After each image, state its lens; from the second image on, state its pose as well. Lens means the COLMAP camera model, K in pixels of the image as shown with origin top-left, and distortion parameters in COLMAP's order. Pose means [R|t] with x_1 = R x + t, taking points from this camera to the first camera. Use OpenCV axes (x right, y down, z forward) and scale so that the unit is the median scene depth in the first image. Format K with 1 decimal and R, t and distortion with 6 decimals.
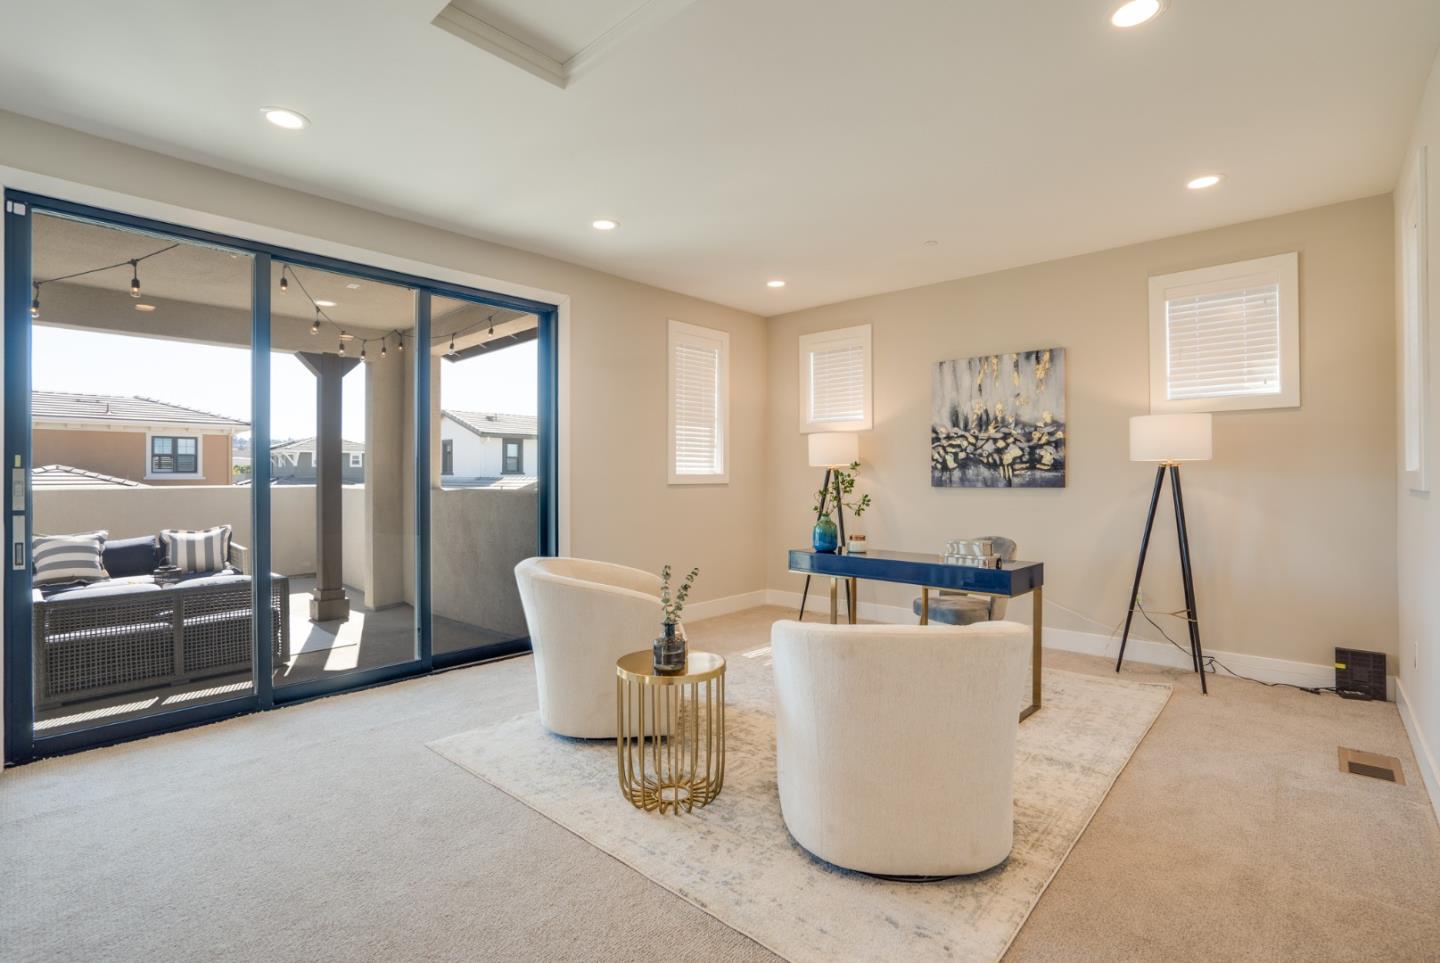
lens RADIAL K [[664.2, 0, 707.0], [0, 664.2, 477.4], [0, 0, 1]] dist [-0.011454, 0.000289]
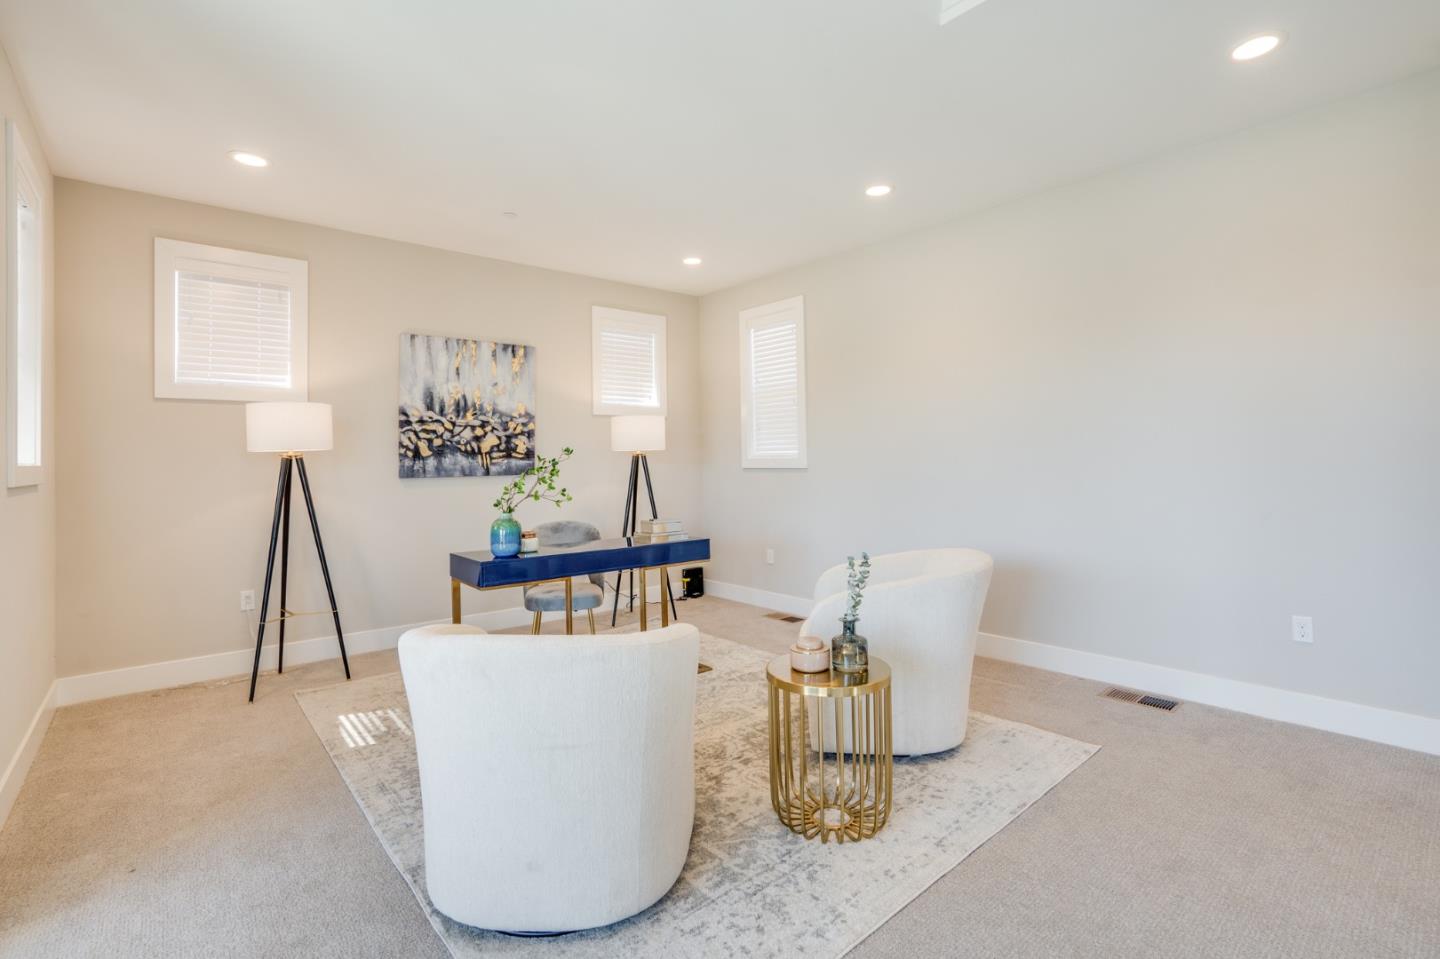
lens RADIAL K [[799.7, 0, 671.6], [0, 799.7, 462.1], [0, 0, 1]] dist [-0.000903, 0.000403]
pose [[0.092978, 0.000730, 0.995668, -0.699623], [0.015274, 0.999881, -0.002160, 0.001244], [-0.995551, 0.015408, 0.092956, 0.599680]]
